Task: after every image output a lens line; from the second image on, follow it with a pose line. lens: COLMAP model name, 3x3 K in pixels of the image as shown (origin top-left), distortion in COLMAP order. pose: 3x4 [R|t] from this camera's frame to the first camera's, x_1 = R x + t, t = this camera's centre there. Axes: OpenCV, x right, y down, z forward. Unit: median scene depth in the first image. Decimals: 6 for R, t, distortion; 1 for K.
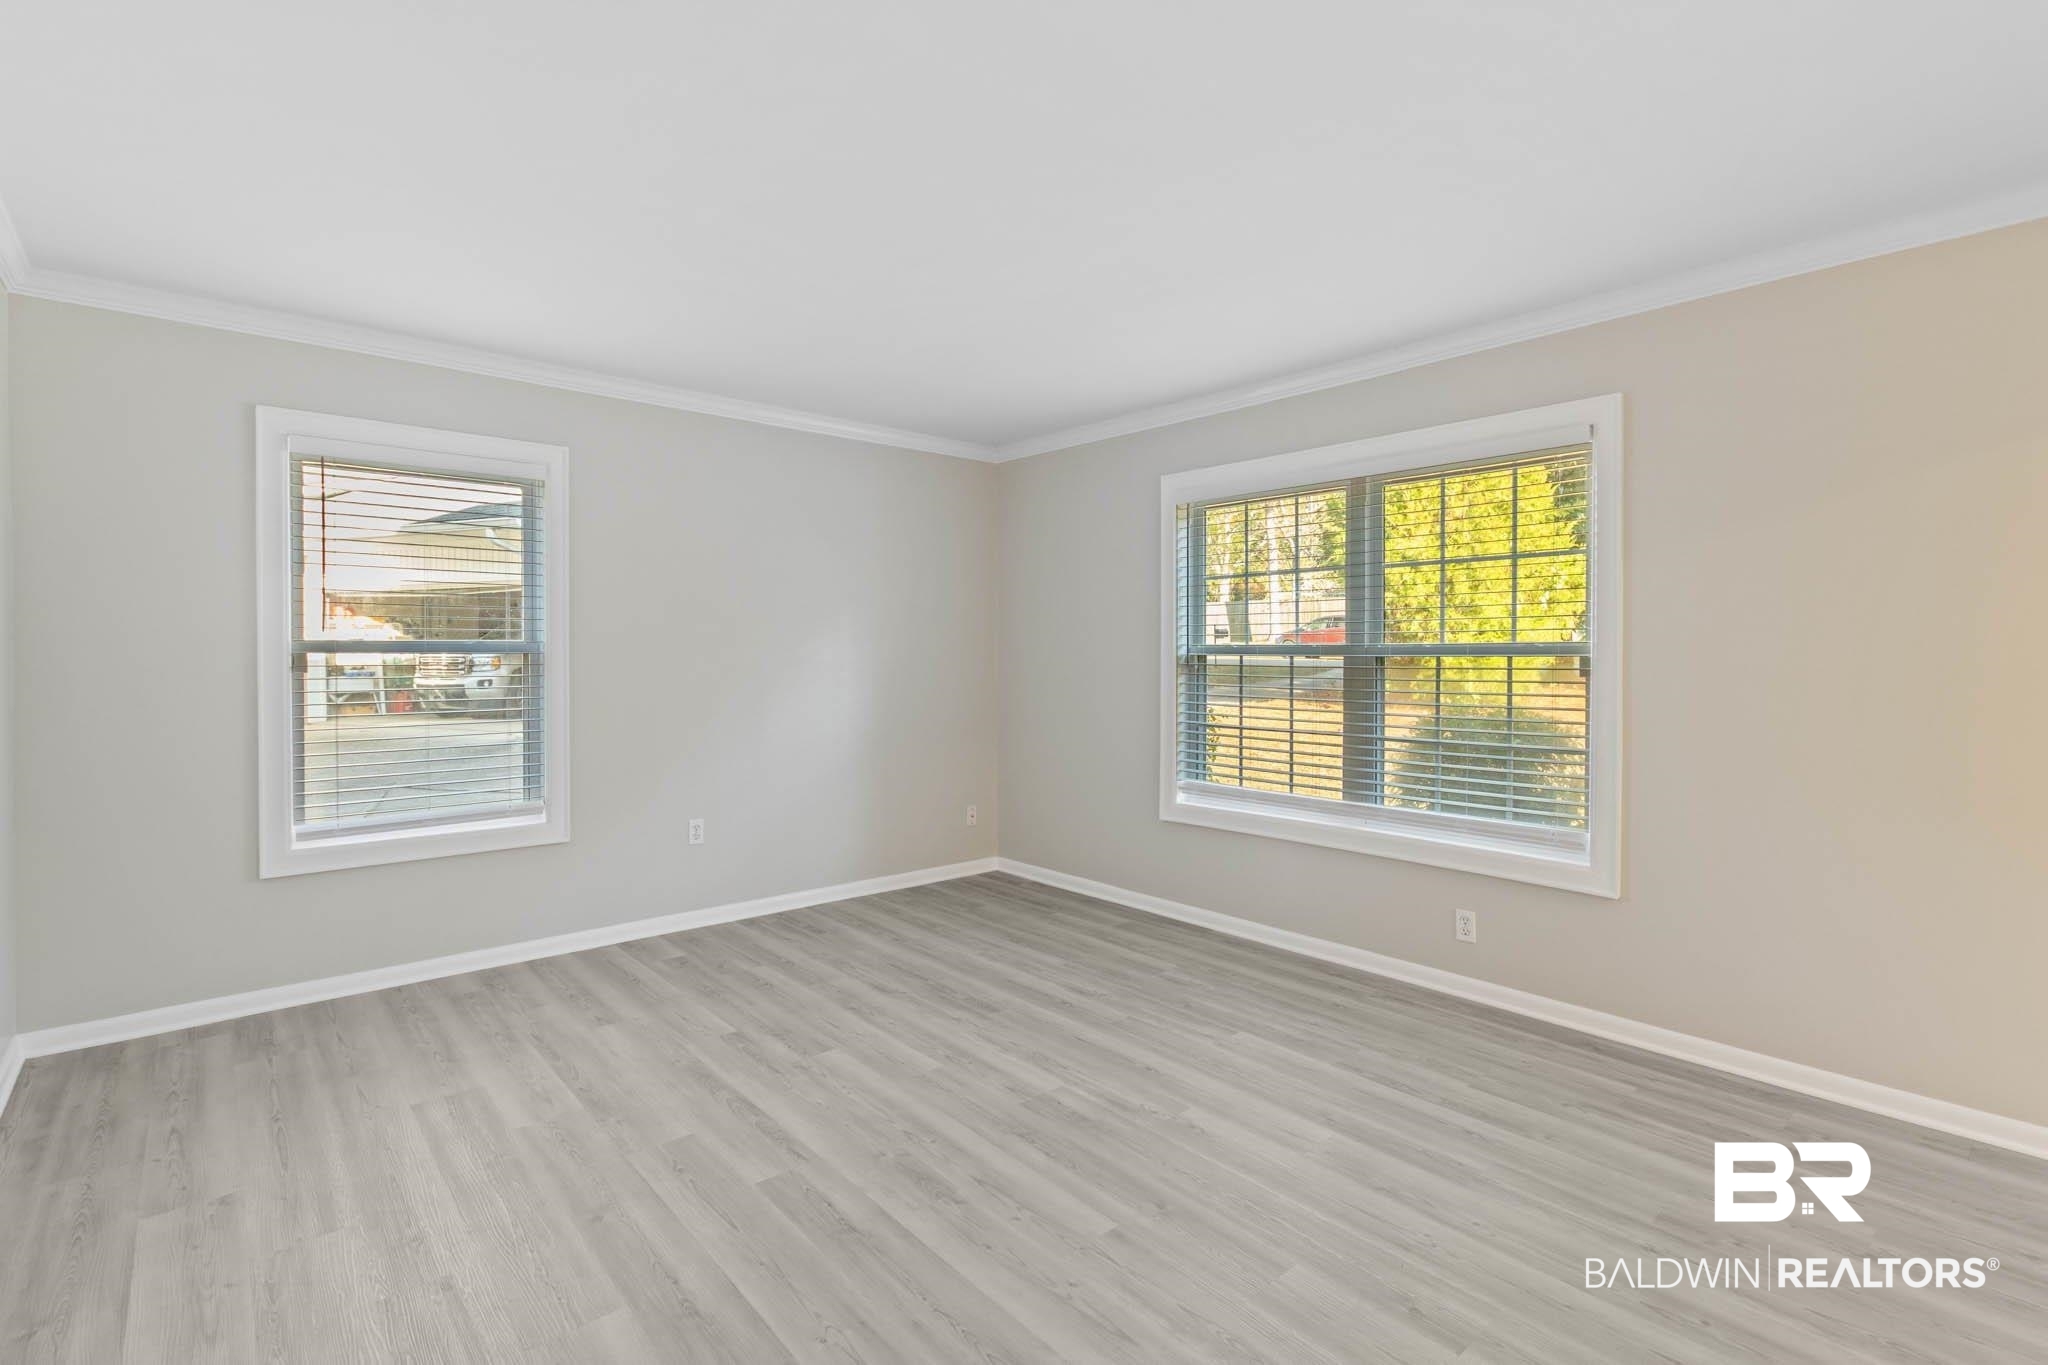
lens RADIAL K [[937.5, 0, 1013.7], [0, 937.5, 666.0], [0, 0, 1]] dist [-0.002290, 0.000507]
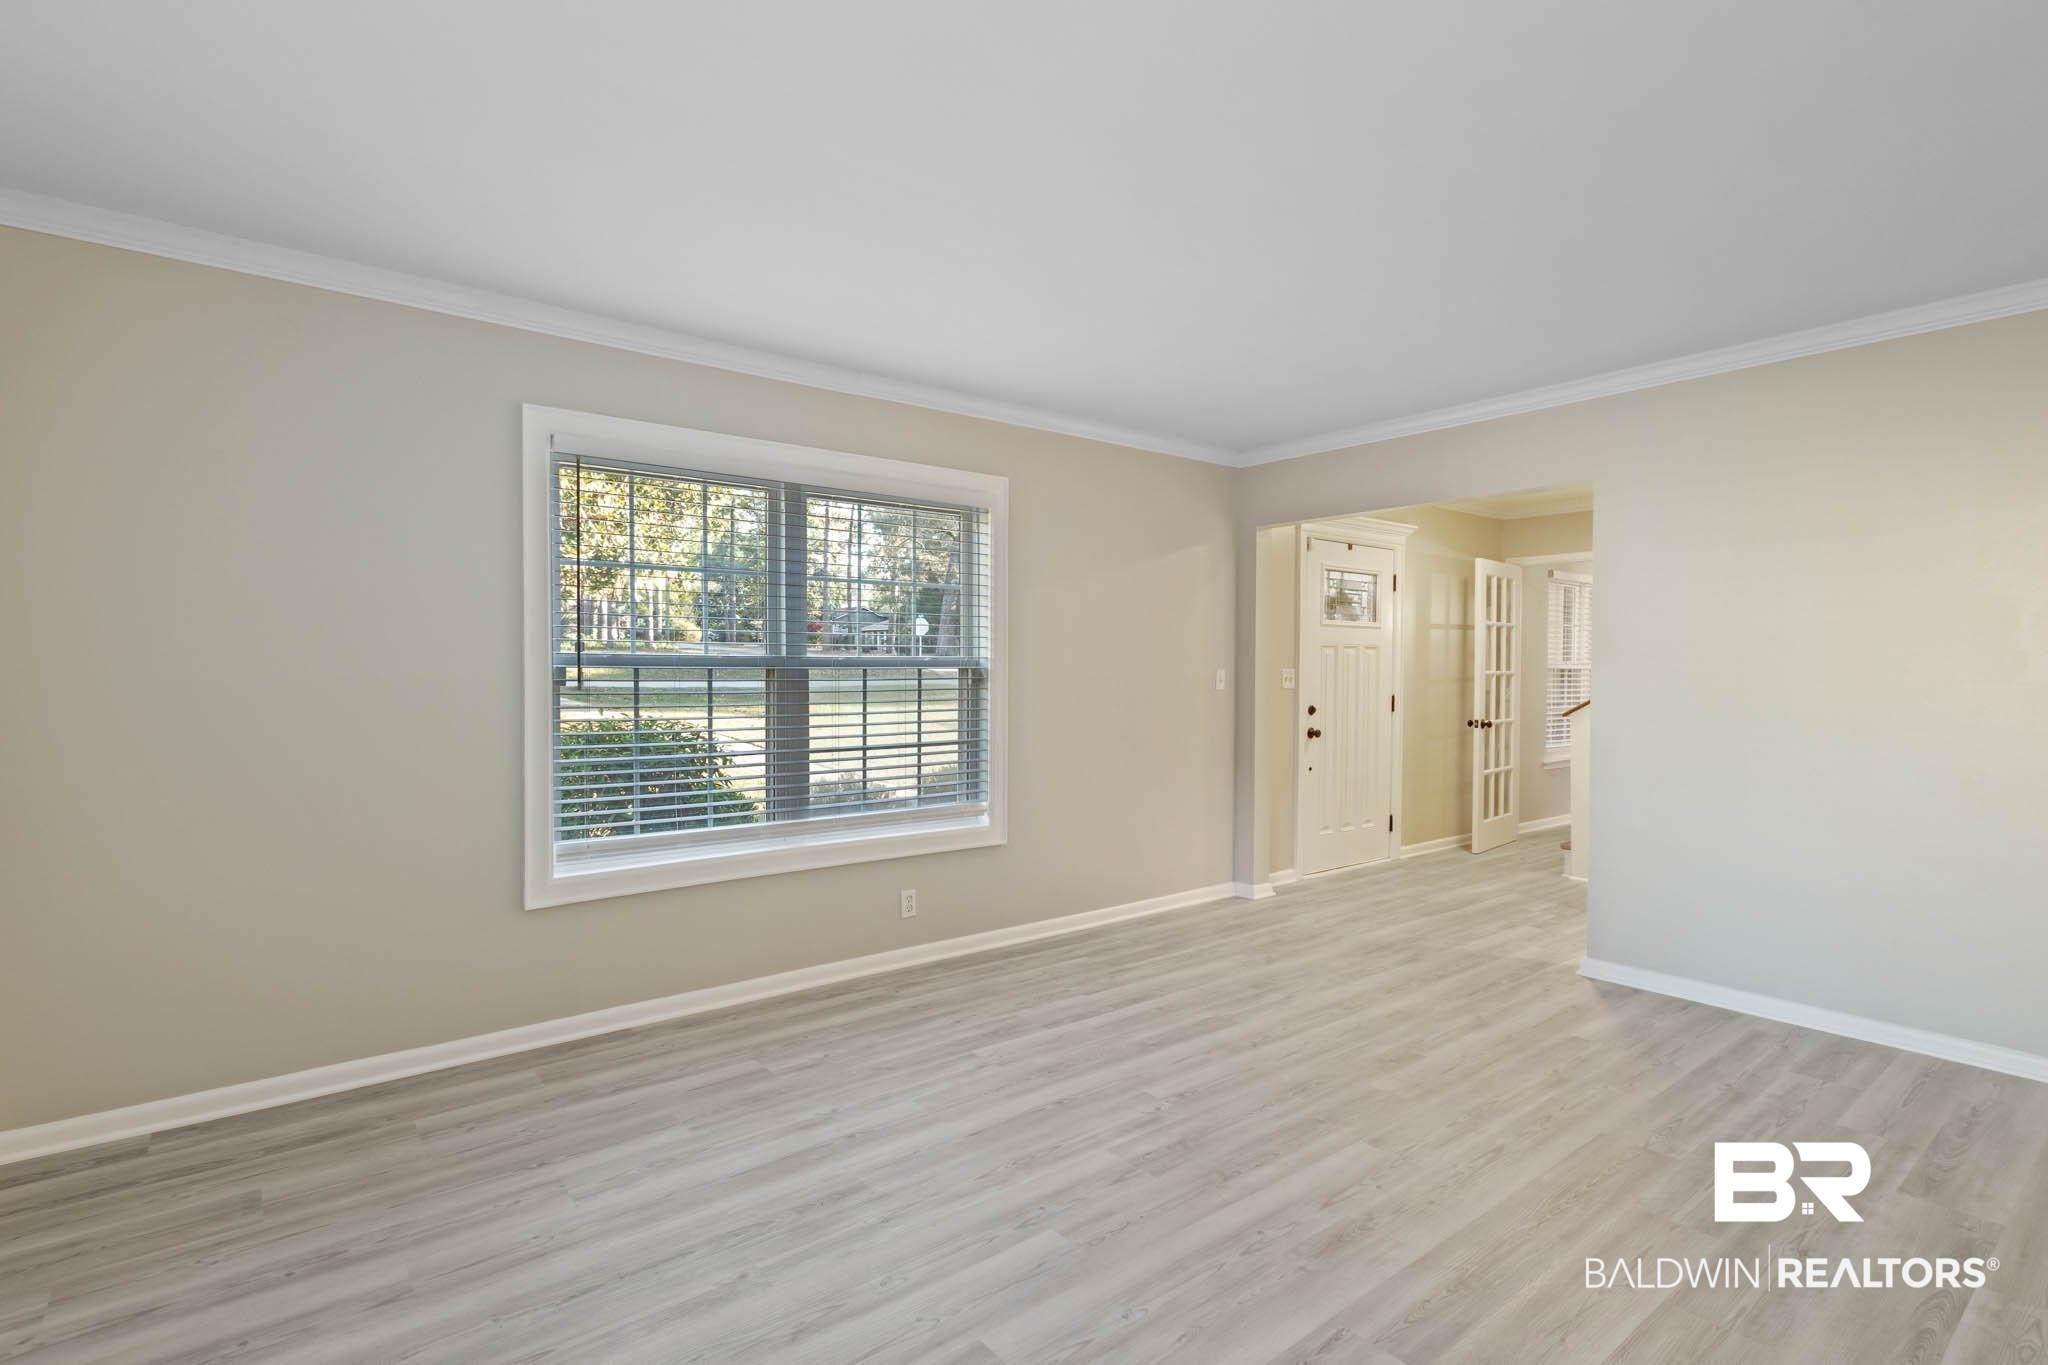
lens RADIAL K [[937.5, 0, 1006.8], [0, 937.5, 687.7], [0, 0, 1]] dist [-0.002290, 0.000507]
pose [[0.073537, -0.022150, 0.997046, -0.650284], [0.013218, 0.999687, 0.021234, -0.009586], [-0.997205, 0.011618, 0.073807, 0.796455]]
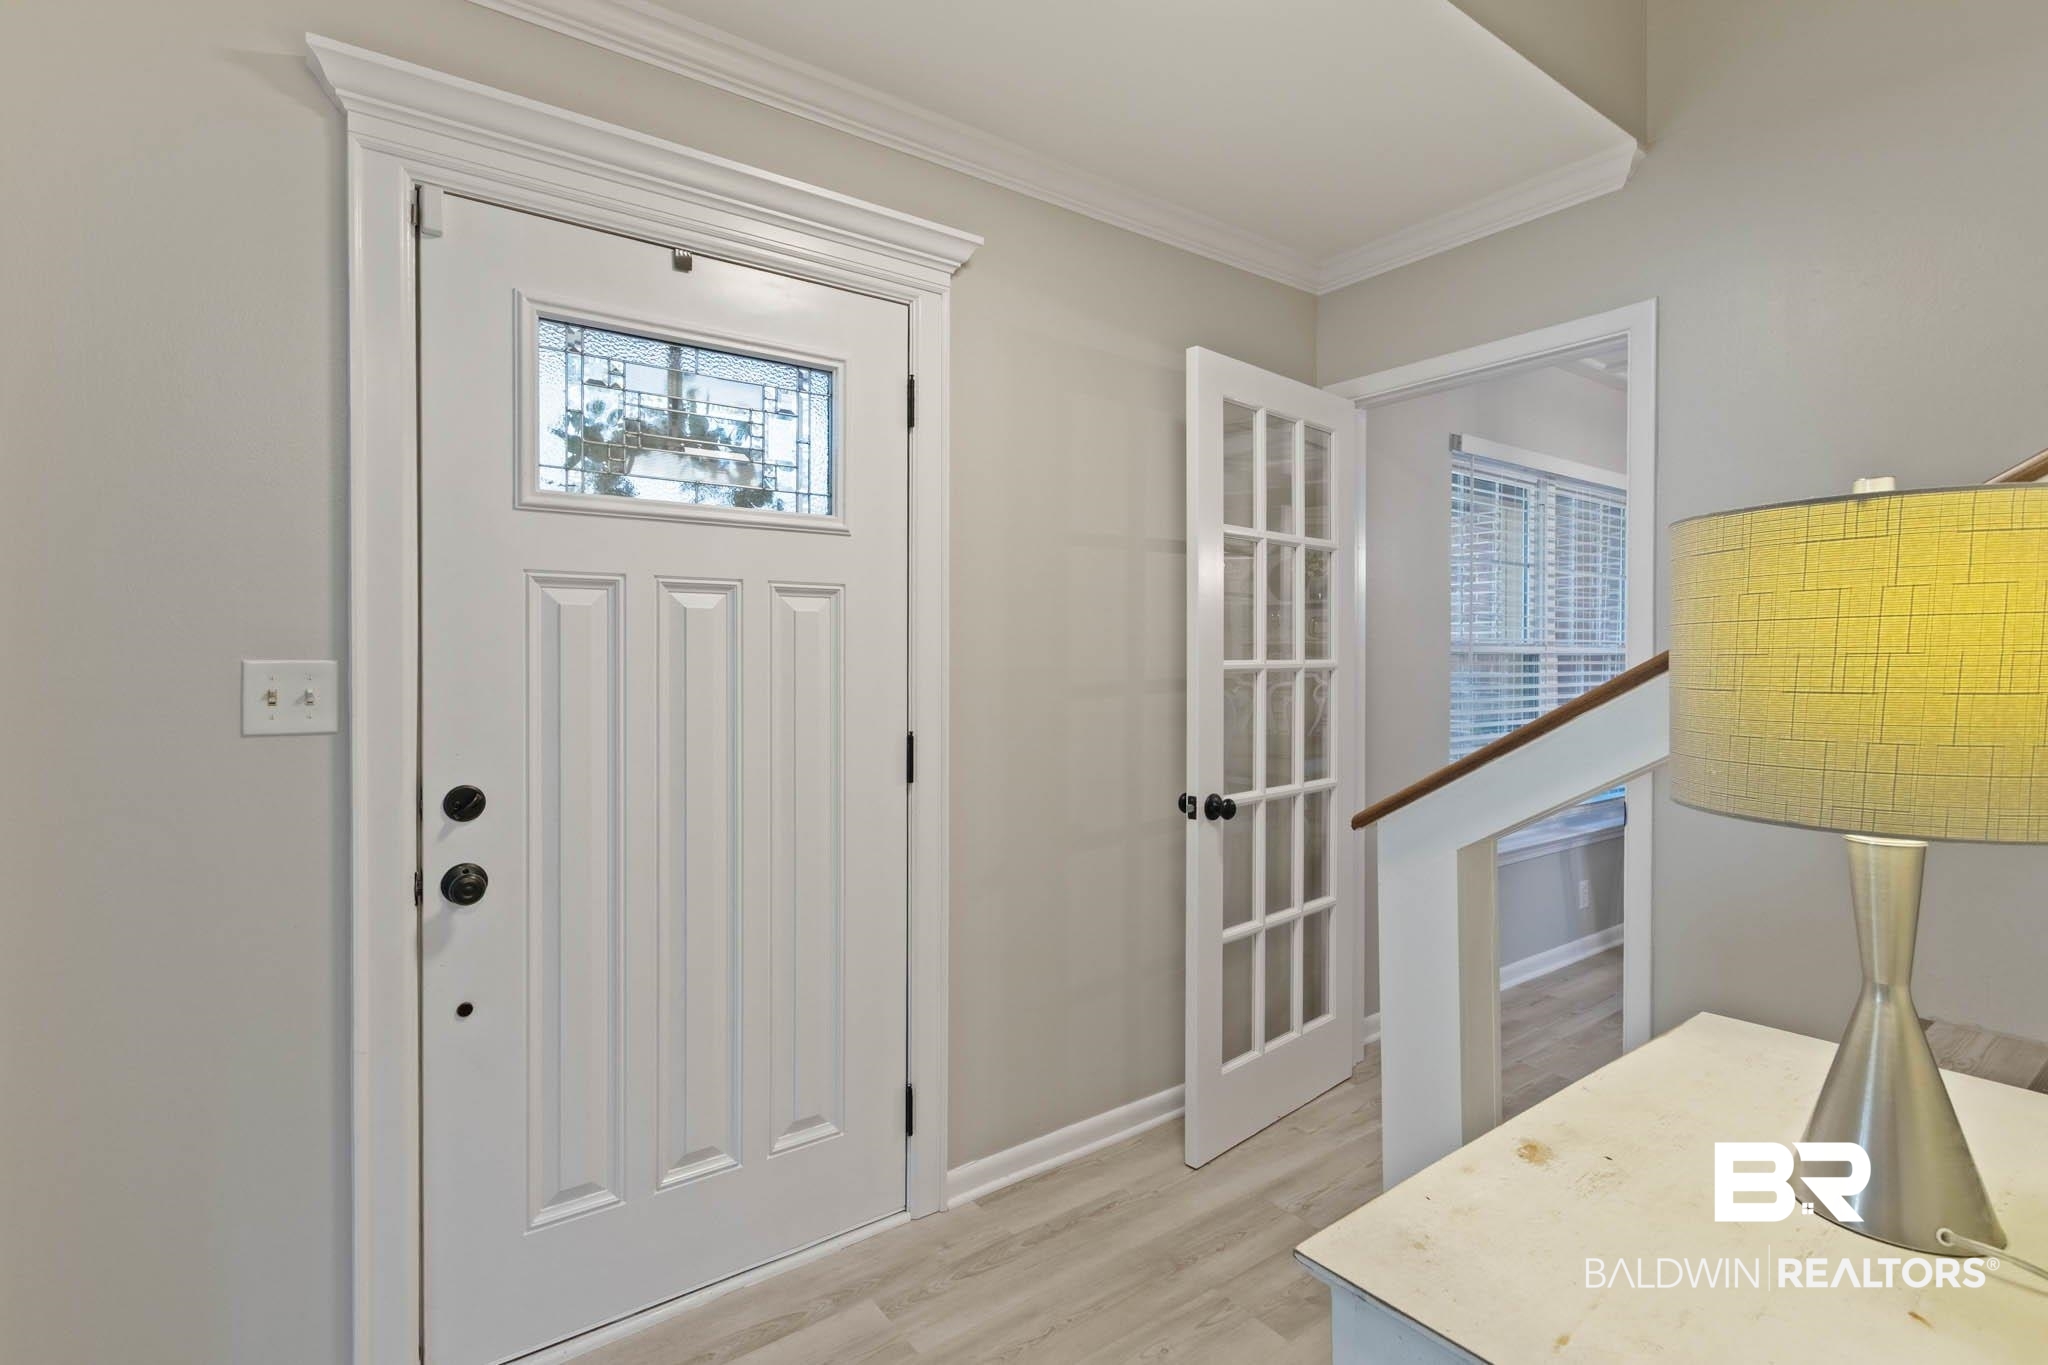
lens RADIAL K [[937.5, 0, 1029.8], [0, 937.5, 666.3], [0, 0, 1]] dist [-0.002290, 0.000507]
pose [[0.089466, -0.016740, 0.995849, -0.539375], [0.014028, 0.999781, 0.015546, -0.008674], [-0.995891, 0.012579, 0.089681, 0.730767]]
